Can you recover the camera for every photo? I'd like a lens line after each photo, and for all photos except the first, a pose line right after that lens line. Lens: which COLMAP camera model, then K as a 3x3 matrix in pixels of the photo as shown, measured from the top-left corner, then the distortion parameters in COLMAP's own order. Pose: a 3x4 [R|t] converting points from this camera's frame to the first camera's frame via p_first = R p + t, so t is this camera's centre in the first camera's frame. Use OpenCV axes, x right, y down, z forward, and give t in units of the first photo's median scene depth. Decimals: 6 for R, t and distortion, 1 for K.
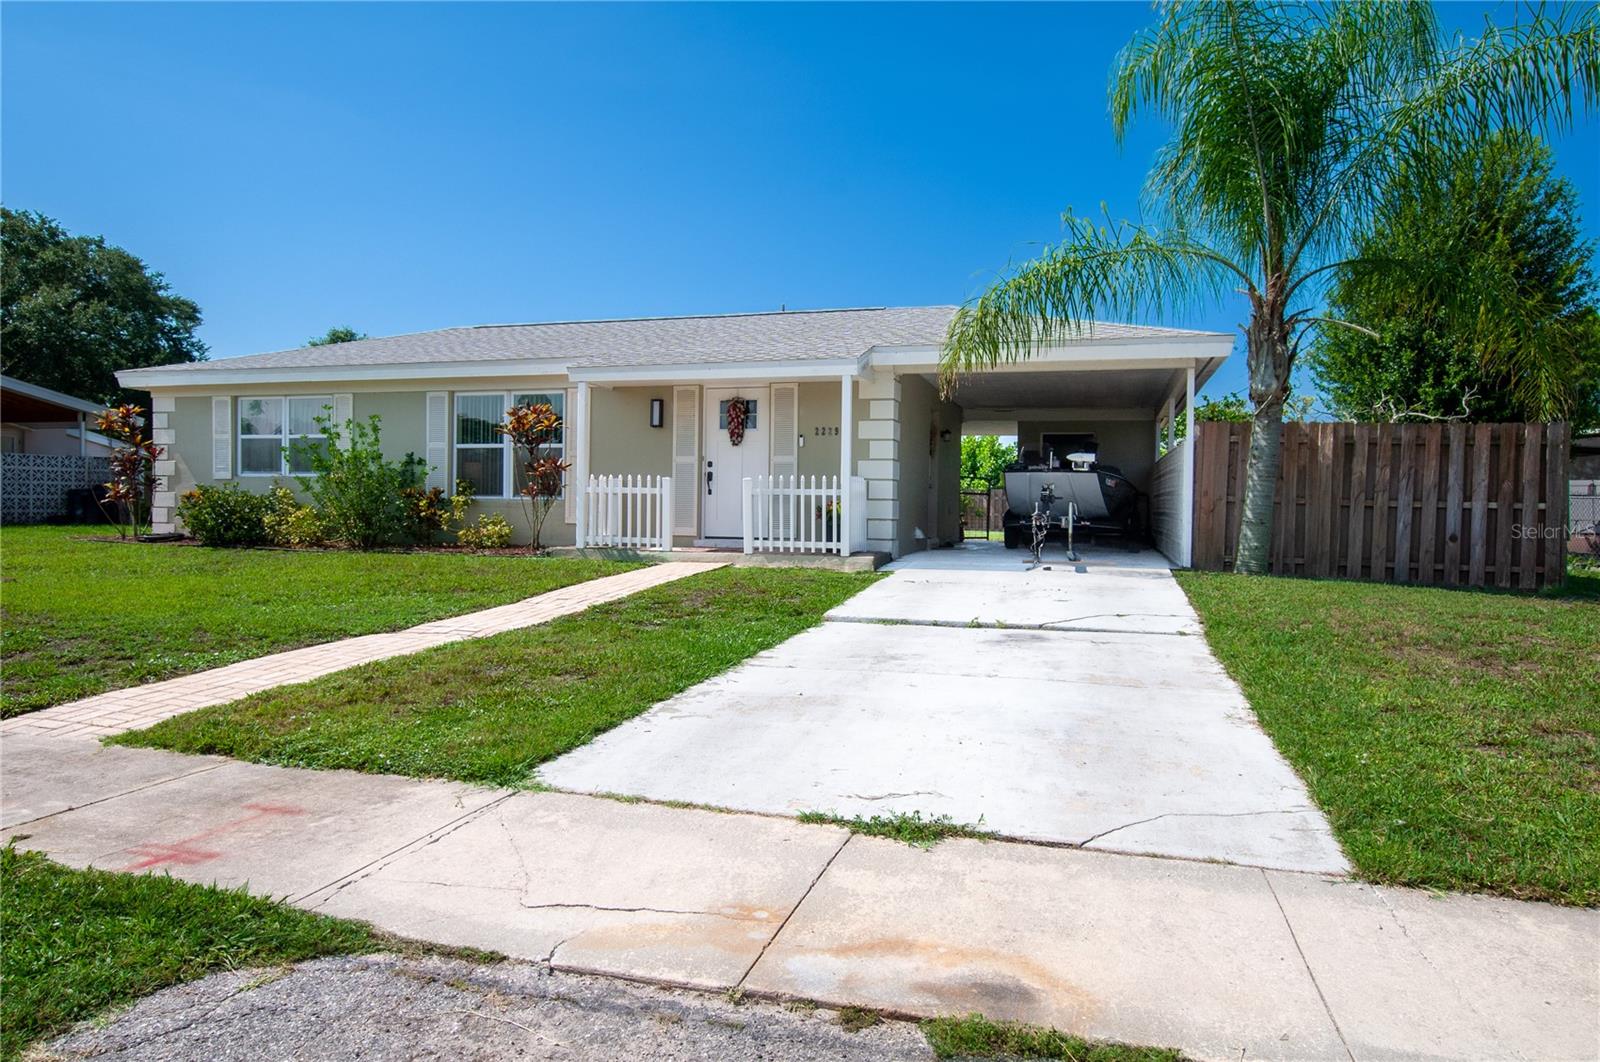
lens RADIAL K [[1008.3, 0, 800.0], [0, 1008.3, 531.0], [0, 0, 1]] dist [-0.003887, 0.000253]
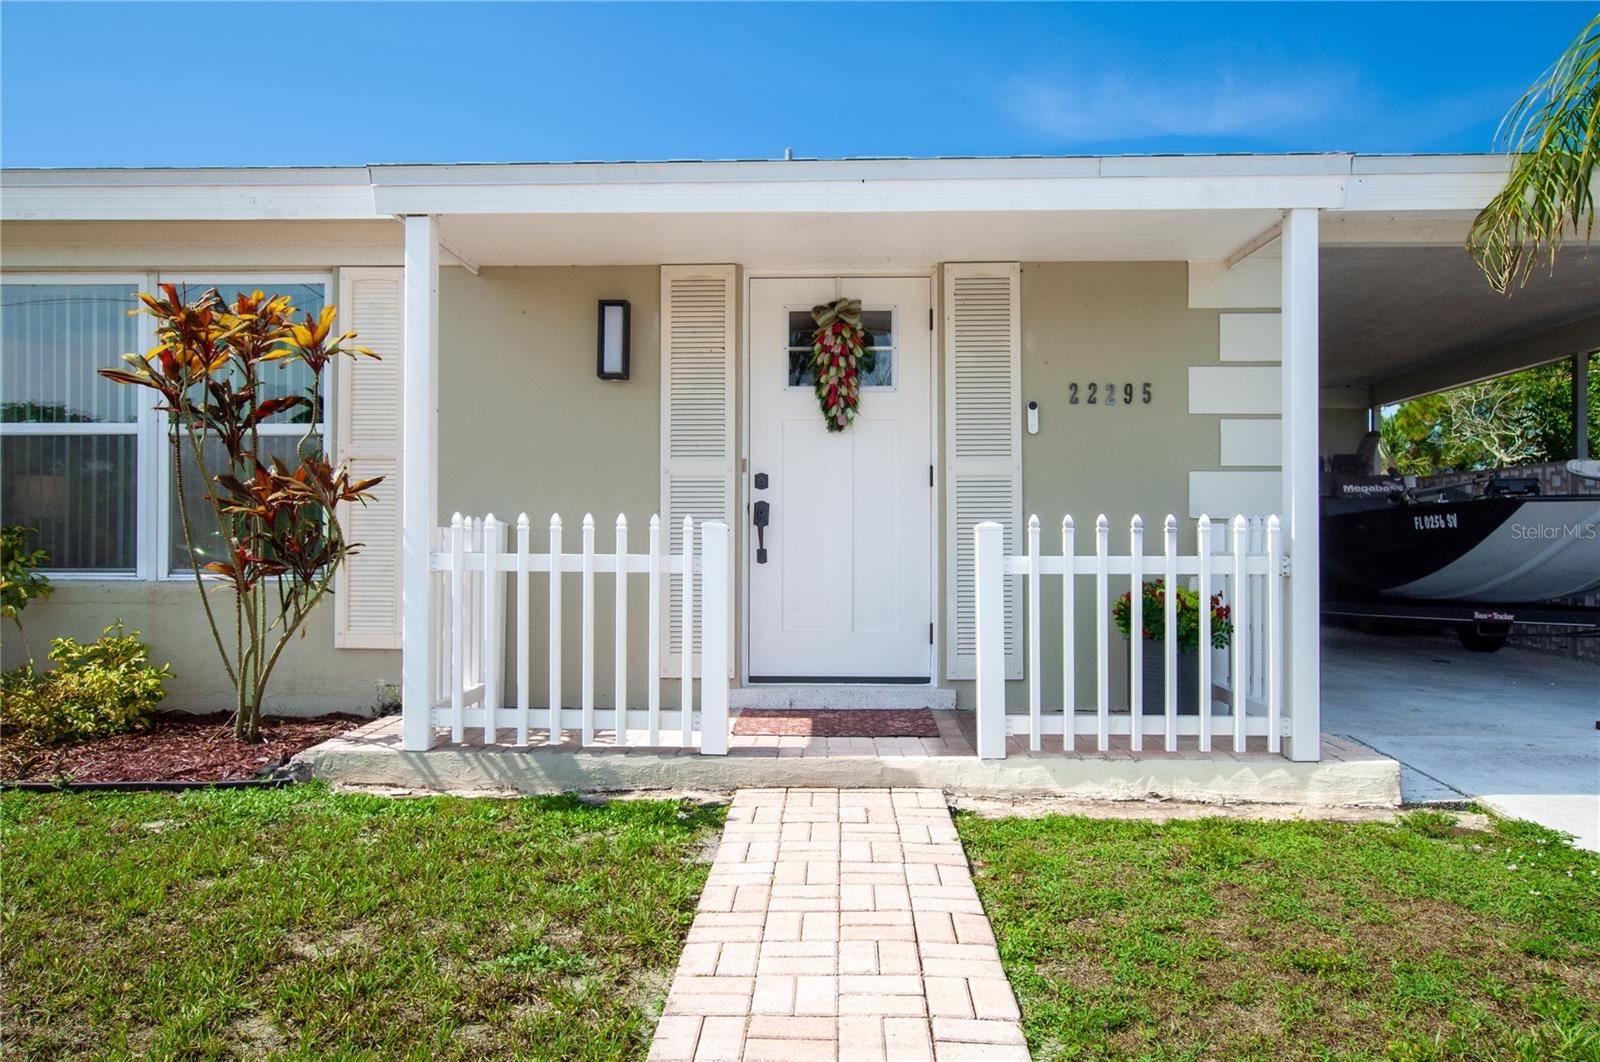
lens RADIAL K [[1085.1, 0, 800.0], [0, 1085.1, 531.0], [0, 0, 1]] dist [0.005653, 0.002112]
pose [[0.966158, -0.011144, 0.257711, -0.171625], [0.017184, 0.999628, -0.021197, -0.037306], [-0.257379, 0.024908, 0.965989, 0.584177]]
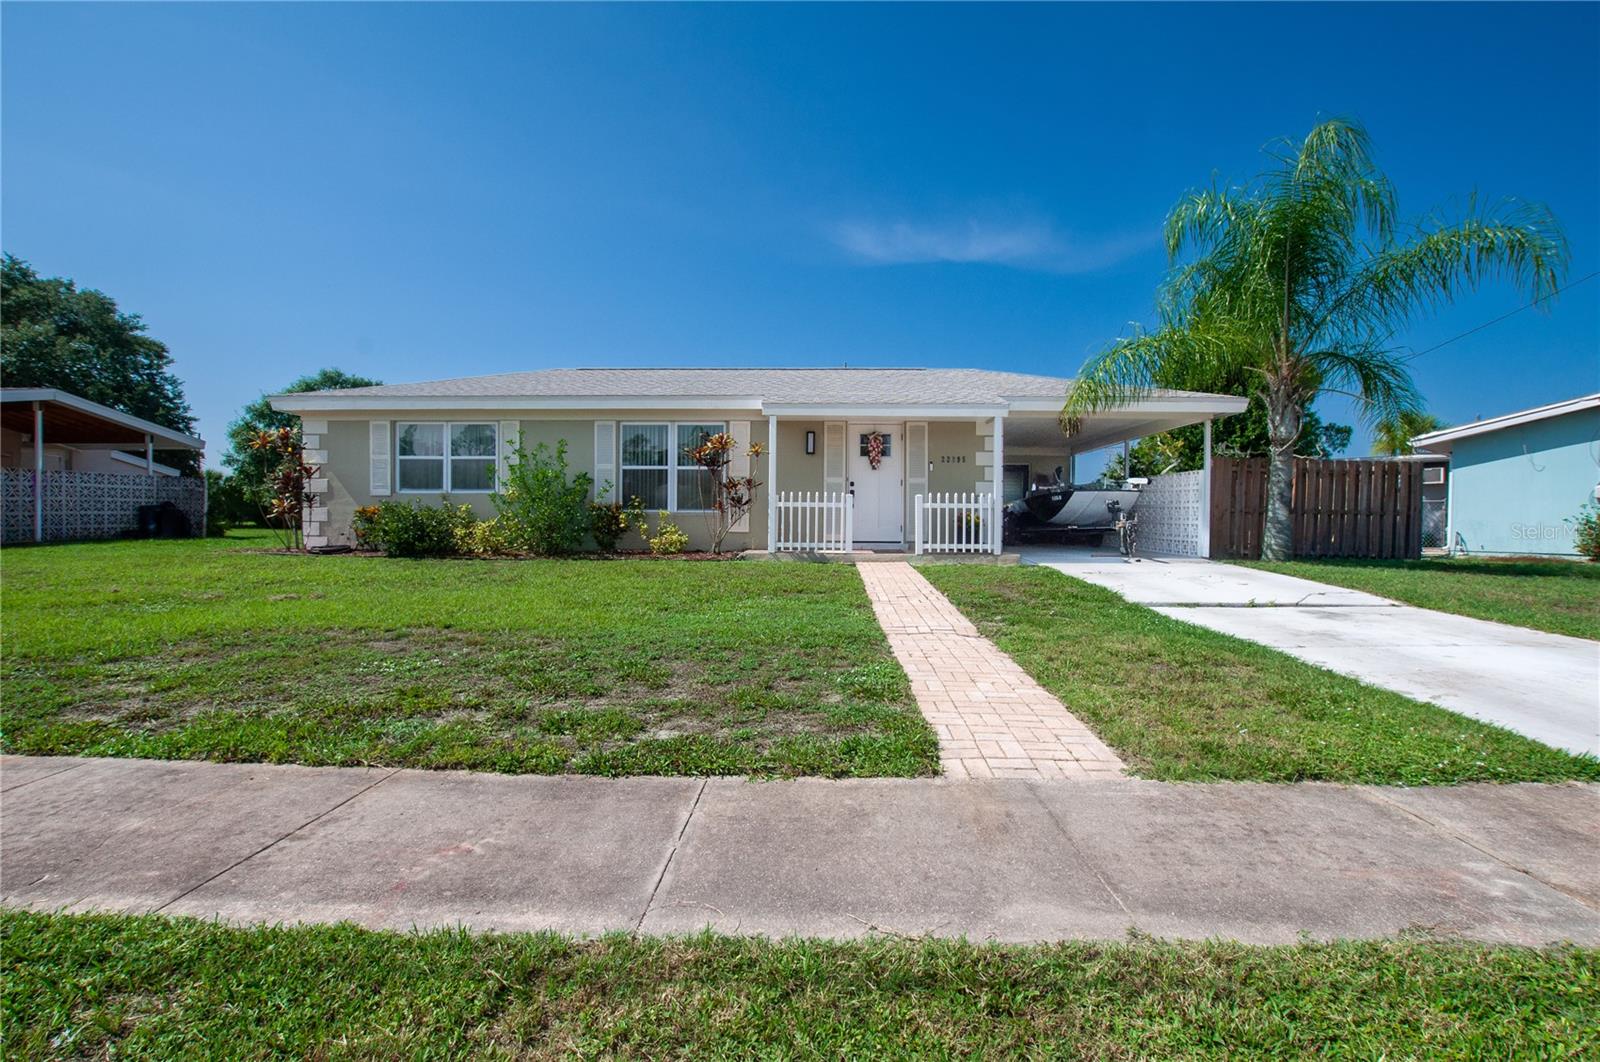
lens RADIAL K [[710.3, 0, 800.4], [0, 710.3, 533.2], [0, 0, 1]] dist [-0.034851, 0.006205]
pose [[0.963702, -0.012792, 0.266672, -0.374352], [0.012741, 0.999917, 0.001923, -0.006608], [-0.266675, 0.001545, 0.963785, 0.151011]]
